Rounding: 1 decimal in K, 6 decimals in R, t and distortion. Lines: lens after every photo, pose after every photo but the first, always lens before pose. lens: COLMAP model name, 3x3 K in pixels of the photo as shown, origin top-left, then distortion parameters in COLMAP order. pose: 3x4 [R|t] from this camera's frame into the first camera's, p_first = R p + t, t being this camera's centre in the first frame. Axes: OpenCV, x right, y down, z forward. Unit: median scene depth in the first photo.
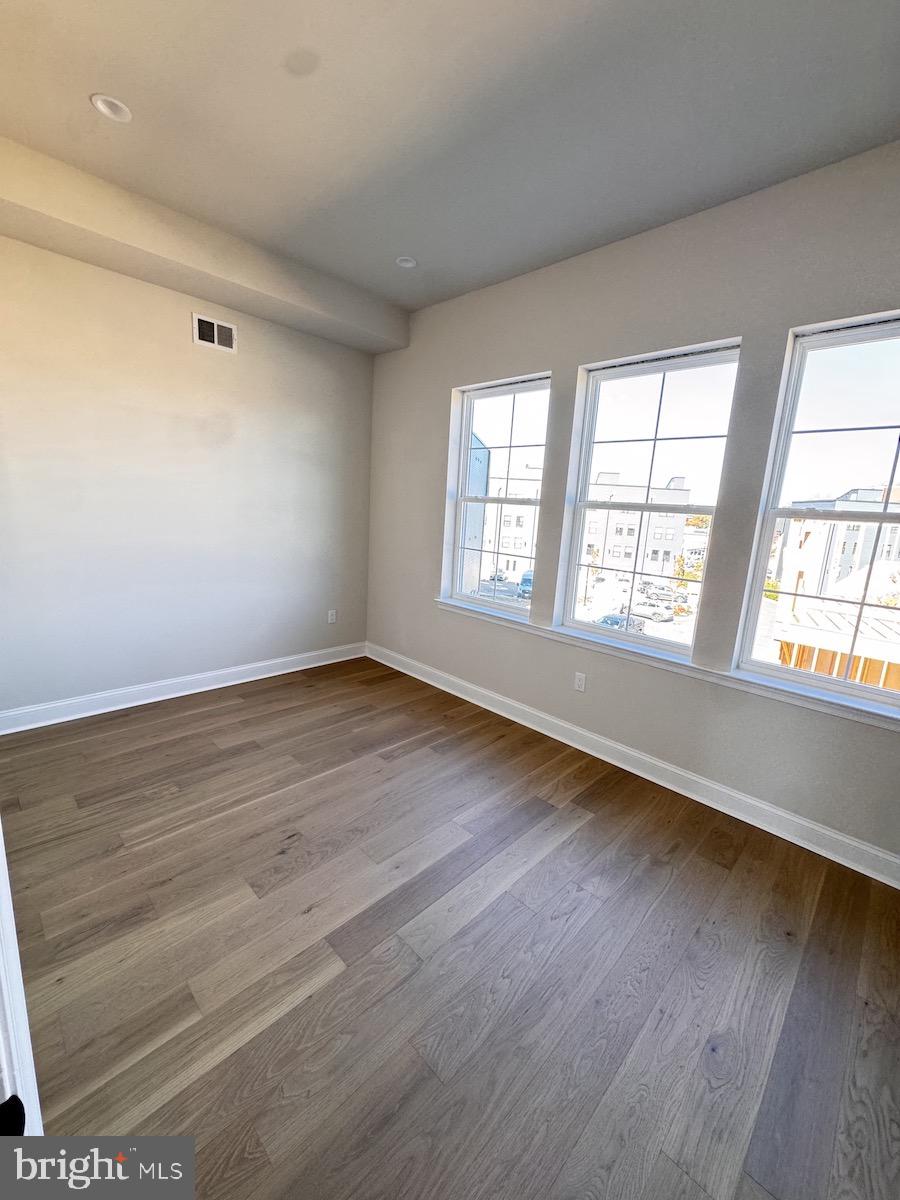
lens RADIAL K [[477.8, 0, 454.1], [0, 477.8, 597.4], [0, 0, 1]] dist [-0.003043, 0.000247]
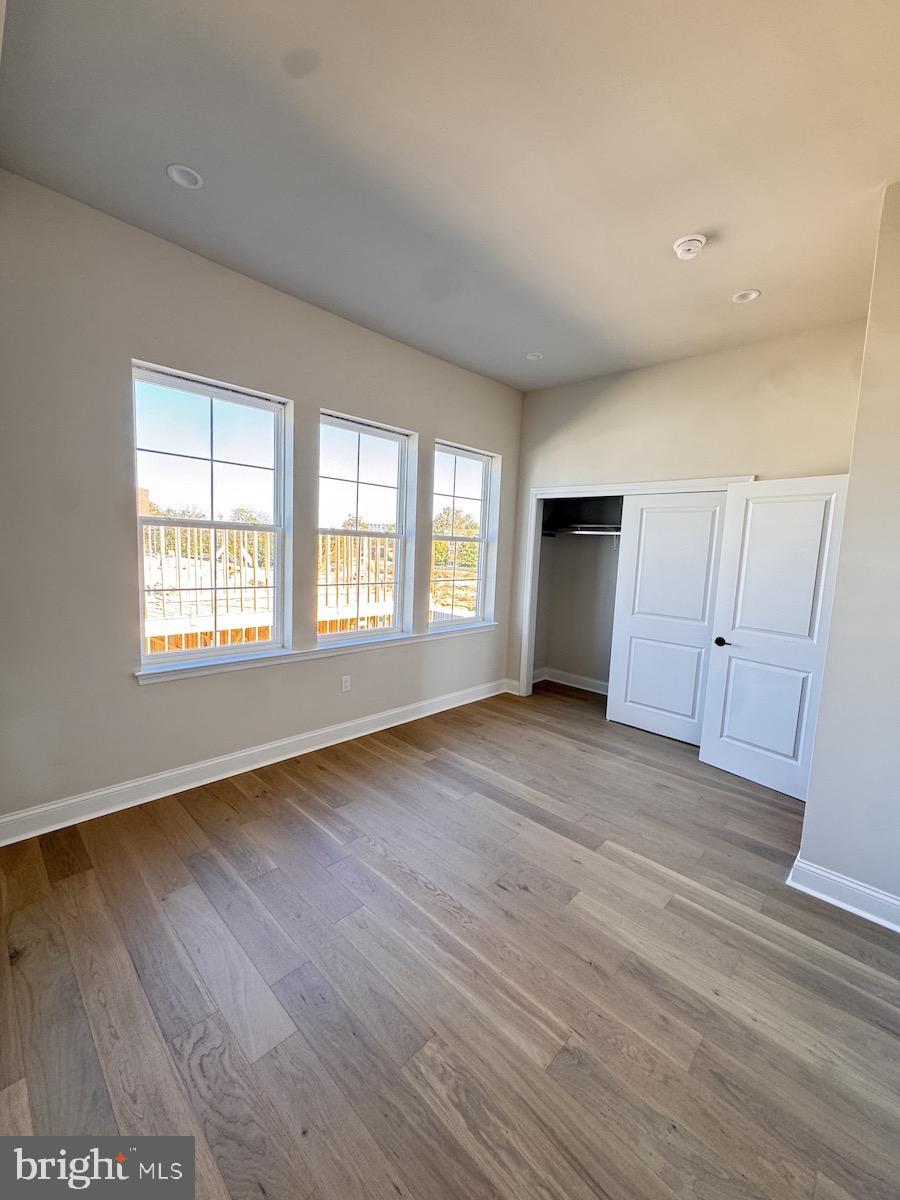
lens RADIAL K [[477.8, 0, 444.5], [0, 477.8, 602.4], [0, 0, 1]] dist [-0.003043, 0.000247]
pose [[-0.000358, -0.175947, 0.984400, -1.122929], [0.144523, 0.974056, 0.174151, -0.244081], [-0.989501, 0.142330, 0.025079, 0.934755]]
